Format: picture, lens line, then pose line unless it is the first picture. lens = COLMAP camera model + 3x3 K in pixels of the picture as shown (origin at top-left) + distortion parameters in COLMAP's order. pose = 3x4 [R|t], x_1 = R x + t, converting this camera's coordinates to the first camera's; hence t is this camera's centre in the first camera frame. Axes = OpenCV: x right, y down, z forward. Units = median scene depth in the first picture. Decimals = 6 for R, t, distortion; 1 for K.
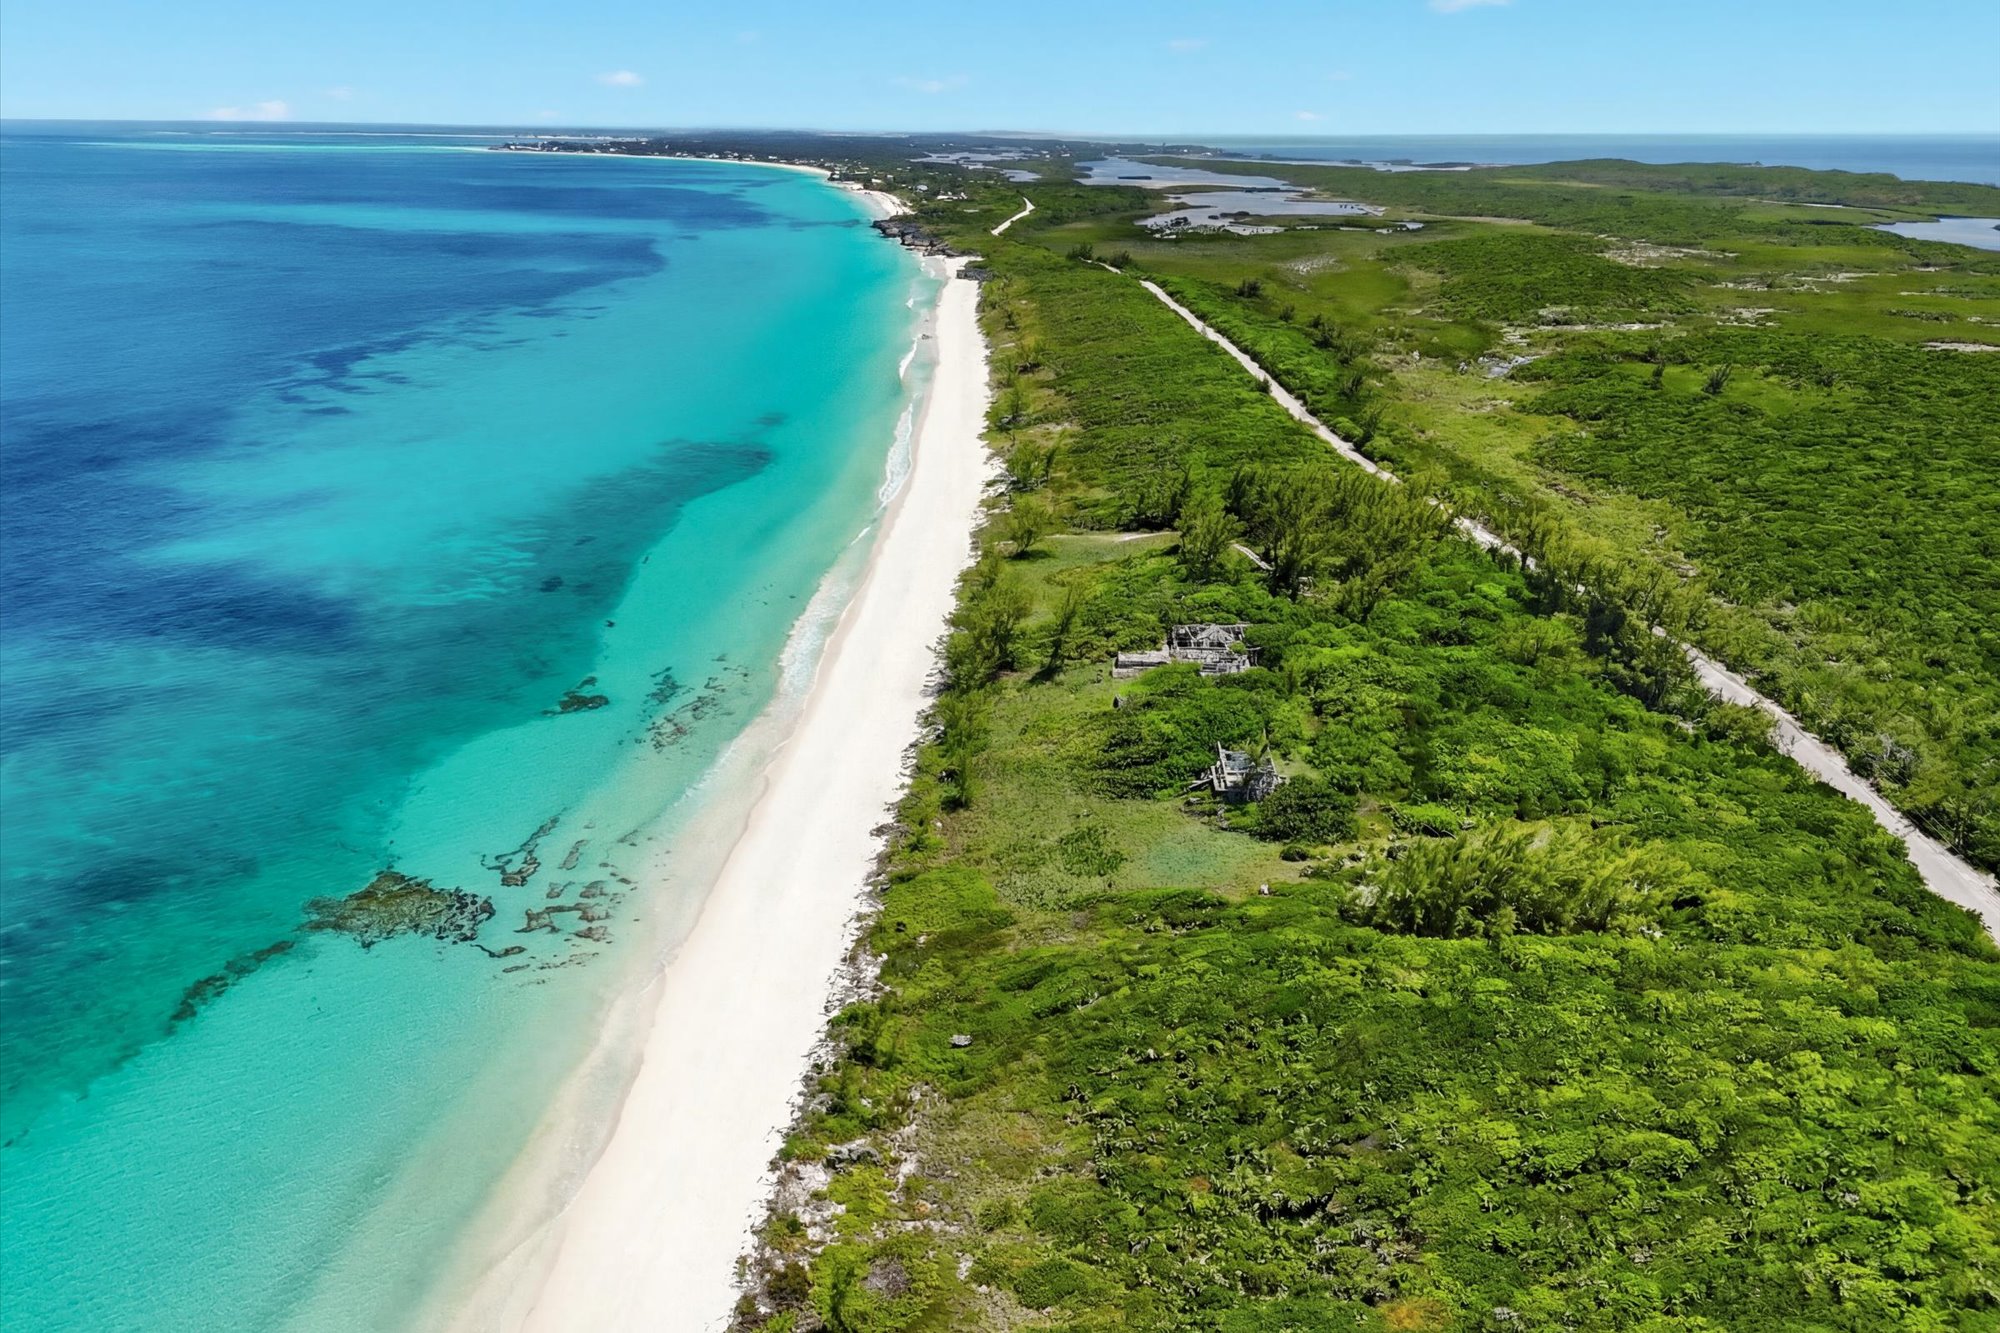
lens RADIAL K [[1470.2, 0, 993.6], [0, 1470.2, 664.7], [0, 0, 1]] dist [0.051399, -0.038379]
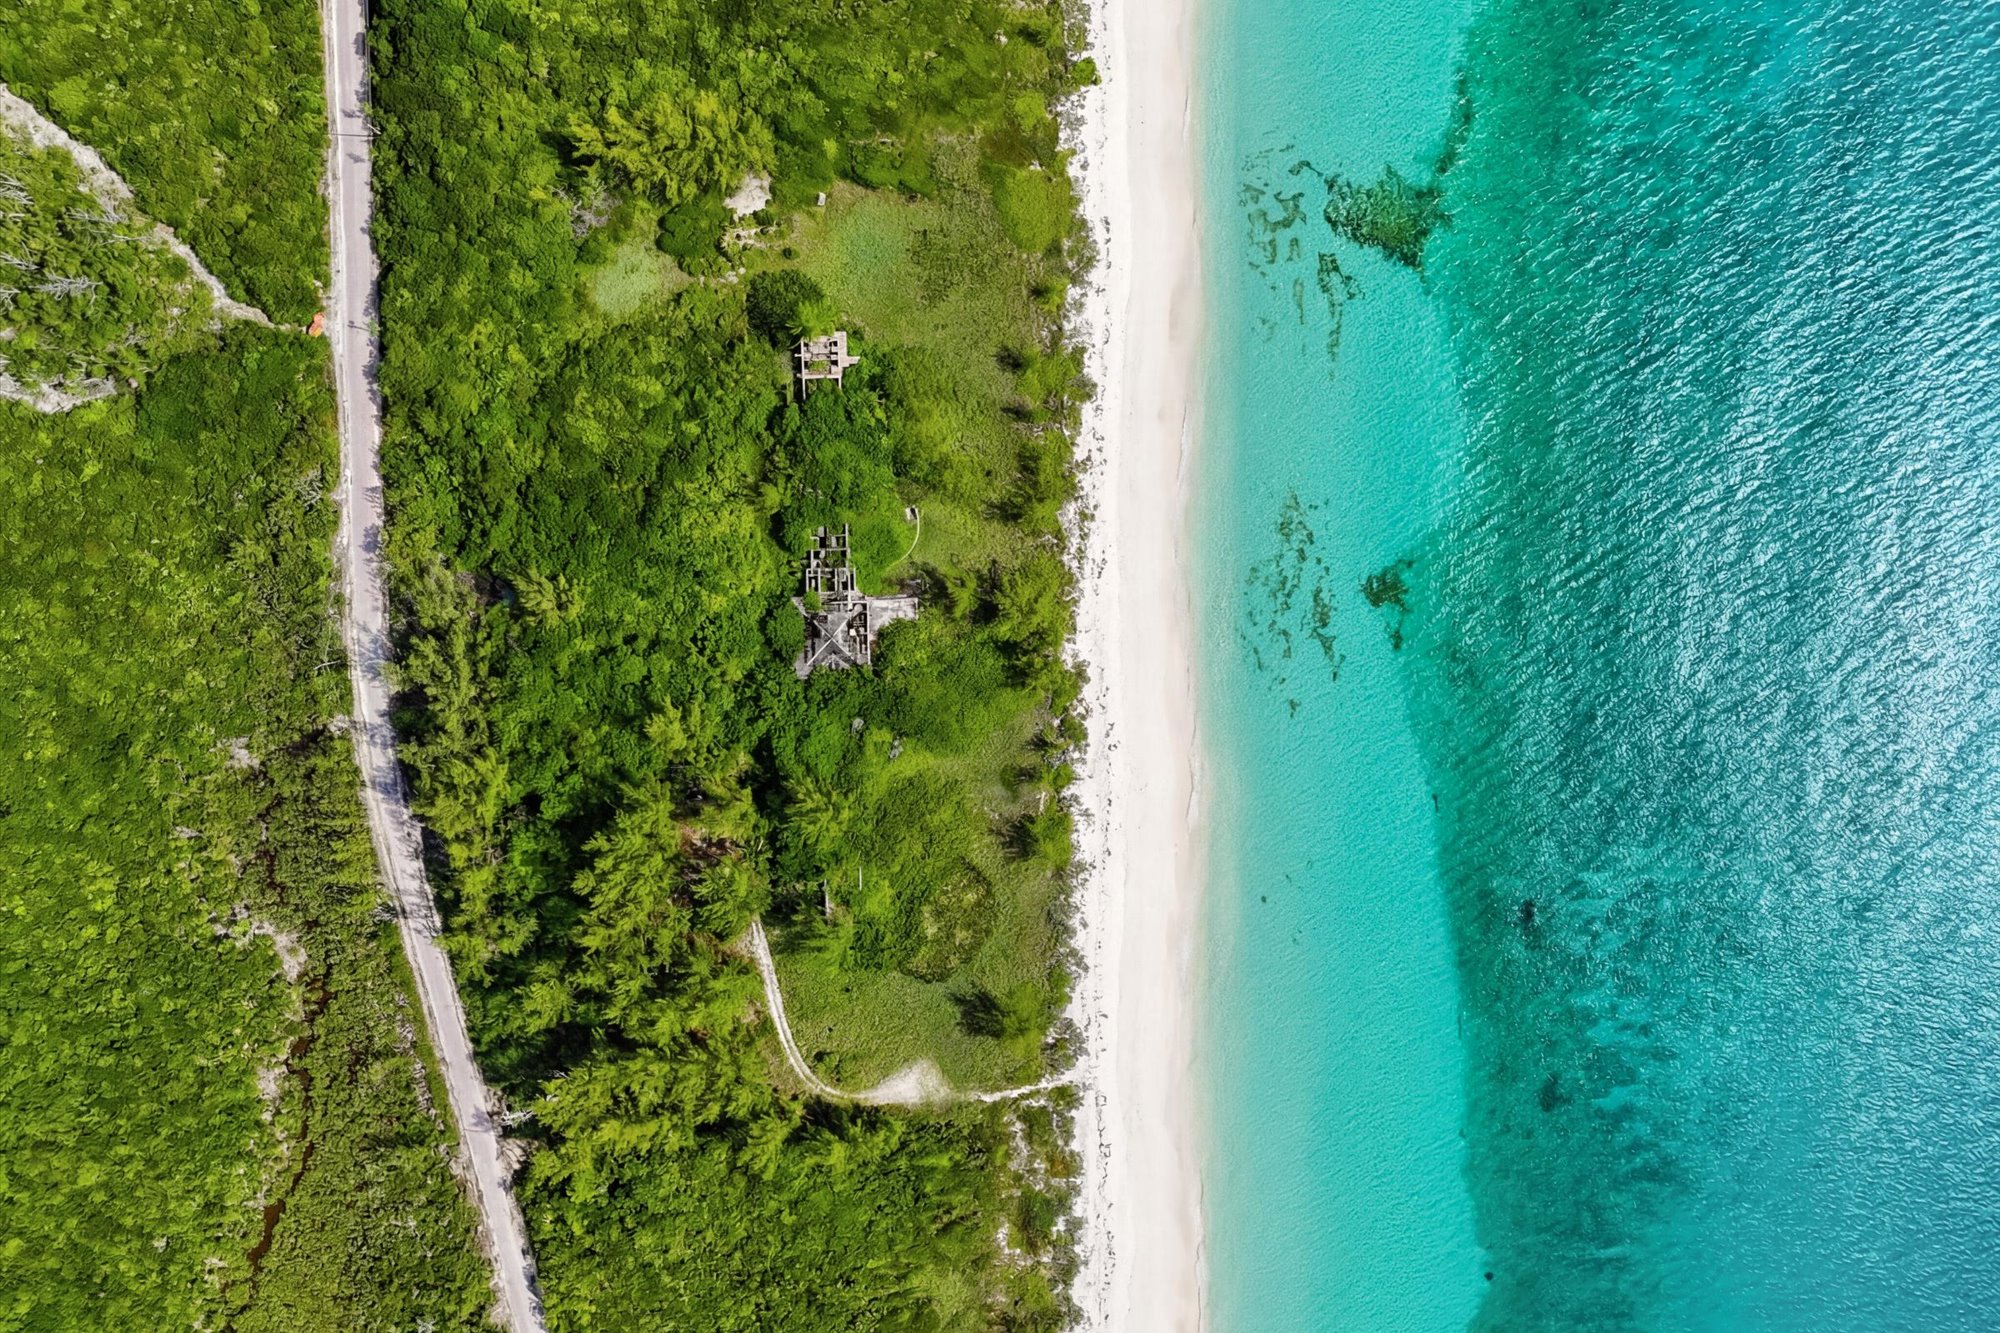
lens RADIAL K [[1470.2, 0, 1002.6], [0, 1470.2, 656.6], [0, 0, 1]] dist [0.051399, -0.038379]
pose [[-0.996659, 0.080852, -0.011599, 0.027297], [-0.044736, -0.421531, 0.905710, -0.800182], [0.068339, 0.903202, 0.423740, 0.429006]]
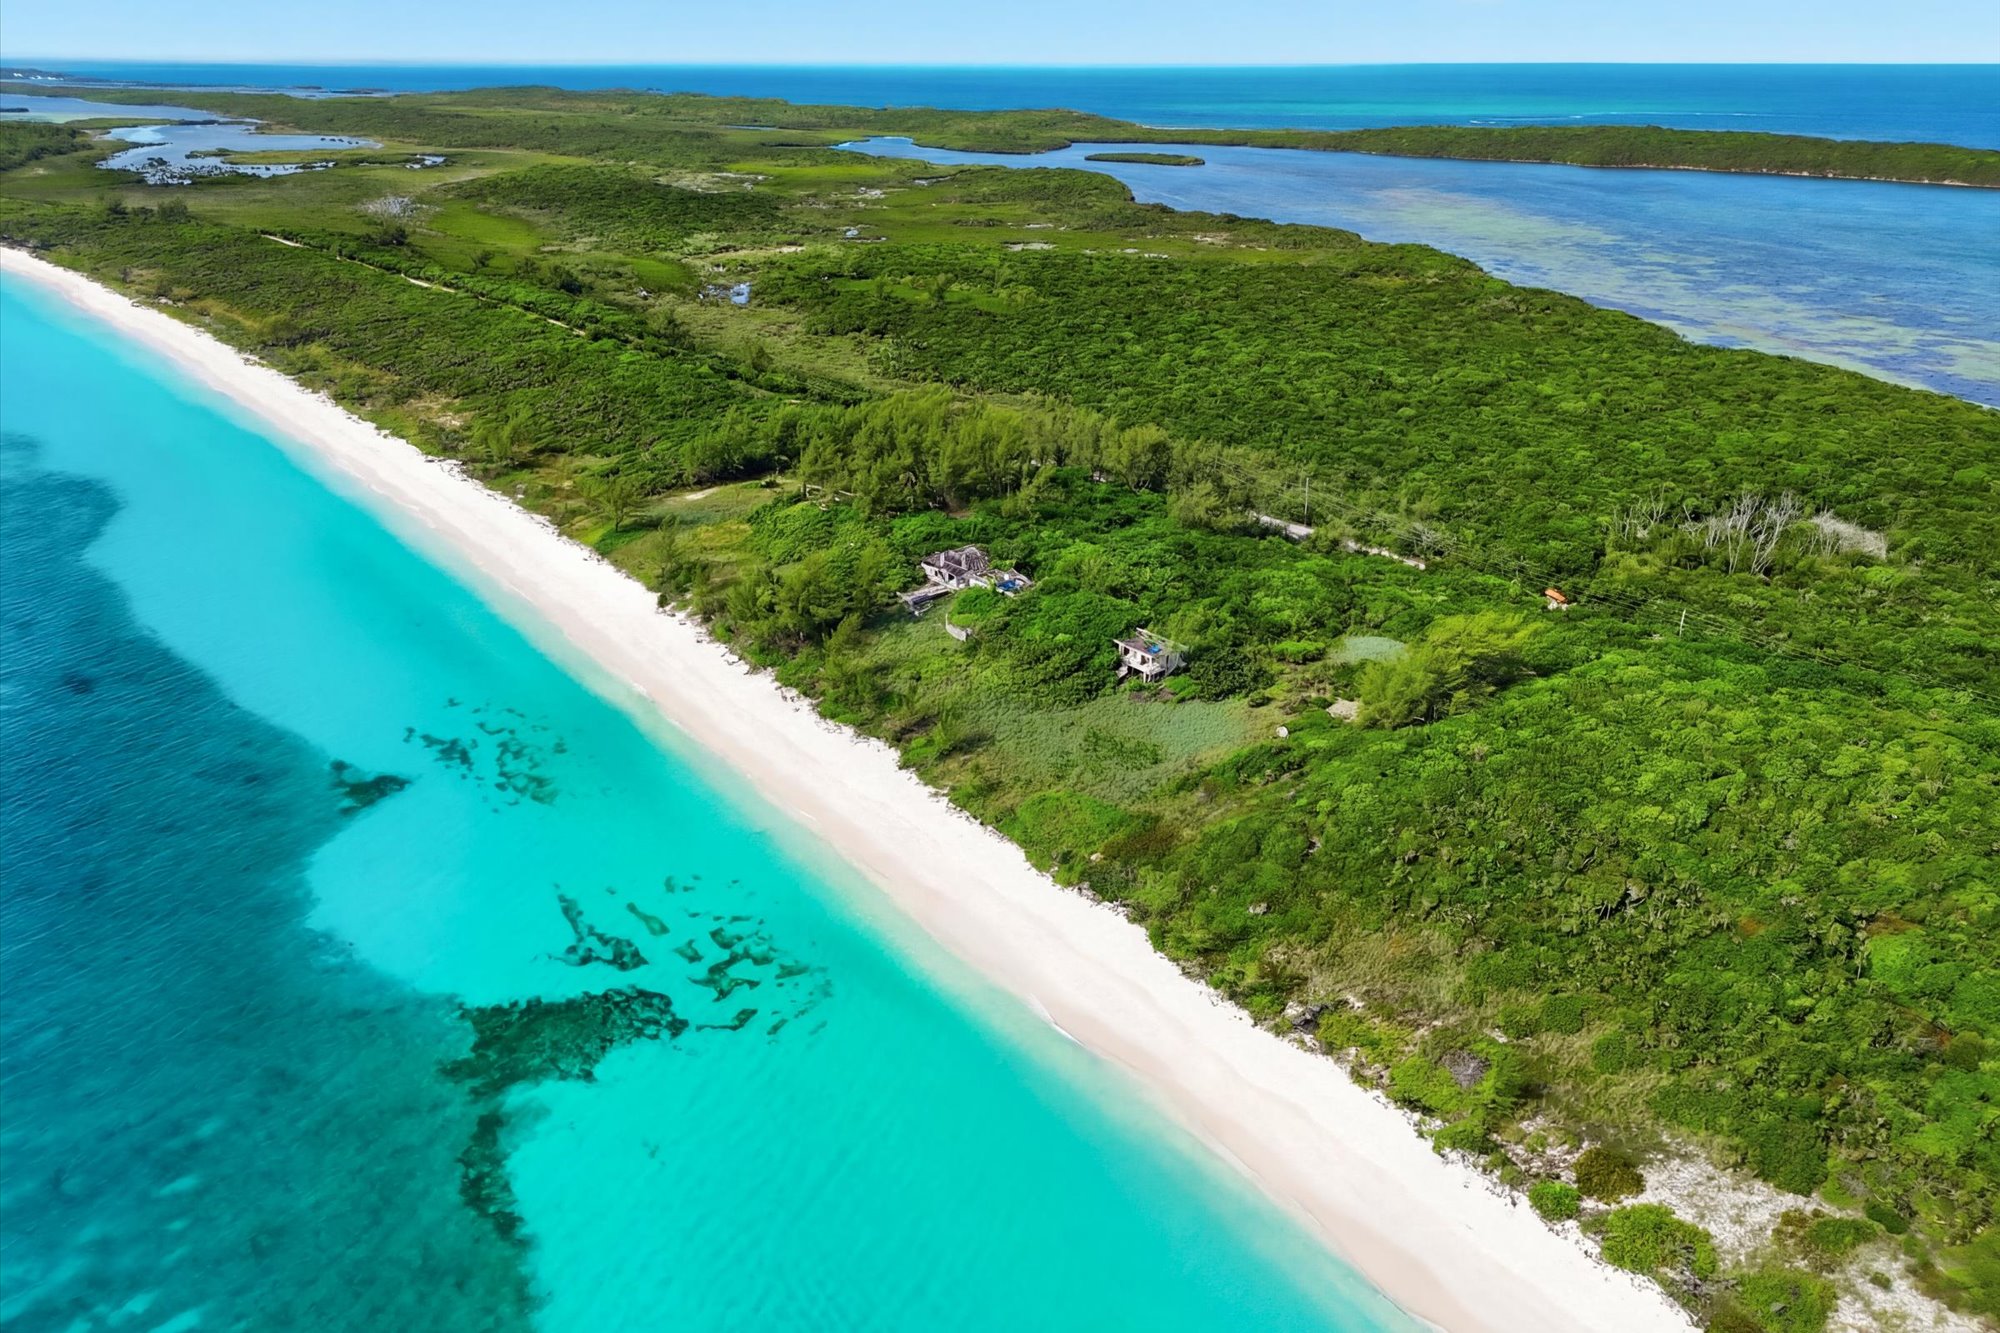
lens RADIAL K [[1470.2, 0, 993.4], [0, 1470.2, 664.2], [0, 0, 1]] dist [0.051399, -0.038379]
pose [[0.771297, -0.242481, 0.588475, -0.382017], [0.216214, 0.969423, 0.116066, -0.050721], [-0.598625, 0.037715, 0.800141, 0.091392]]
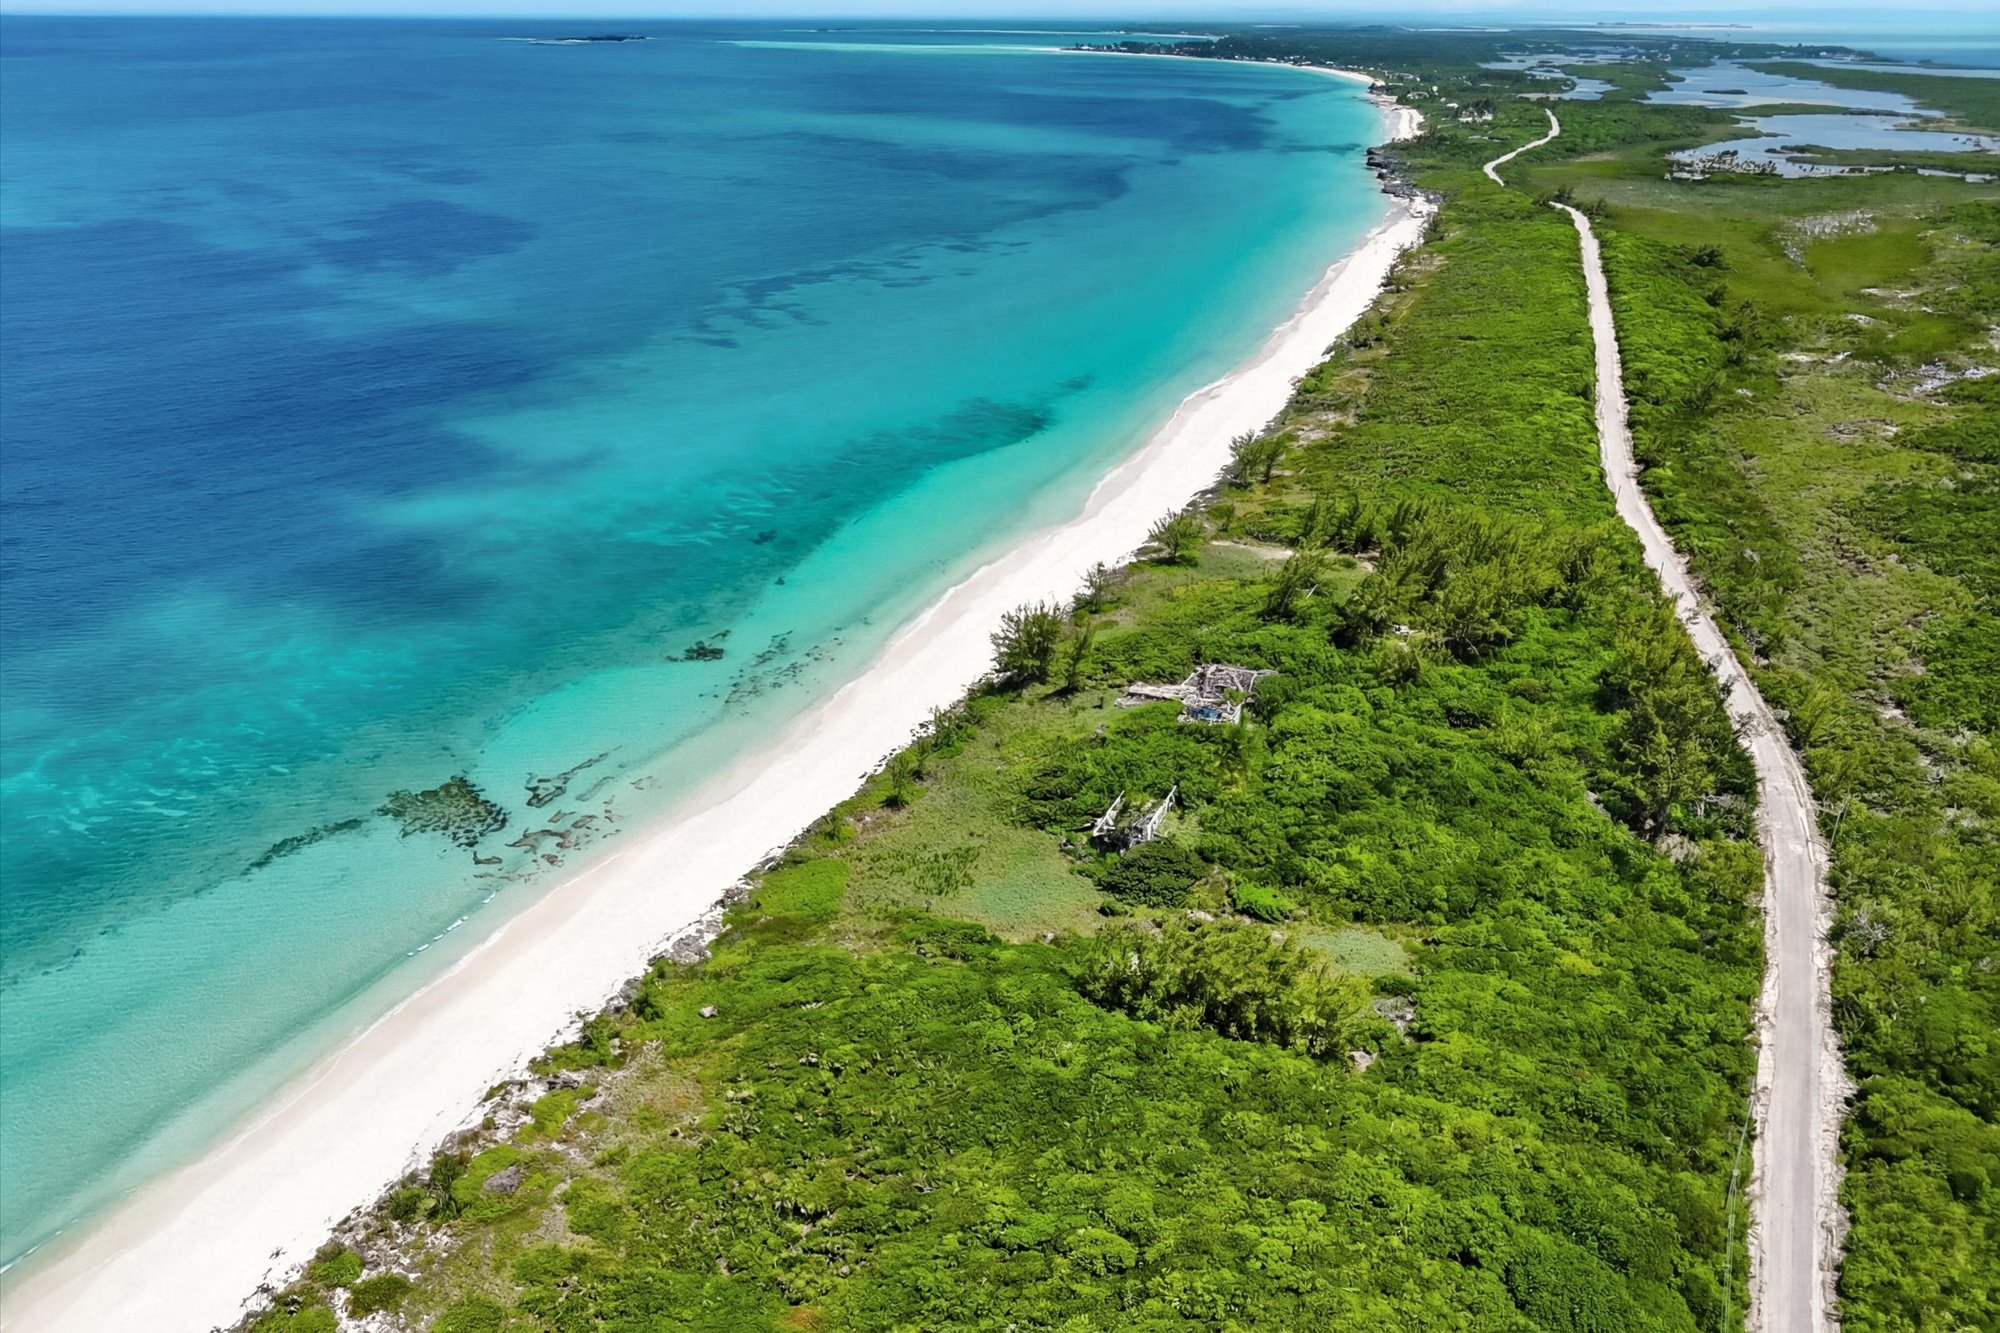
lens RADIAL K [[1470.2, 0, 999.0], [0, 1470.2, 661.1], [0, 0, 1]] dist [0.051399, -0.038379]
pose [[0.933230, 0.147419, -0.327644, 0.260678], [-0.127219, 0.988448, 0.082380, -0.075300], [0.336003, -0.035196, 0.941203, -0.024607]]
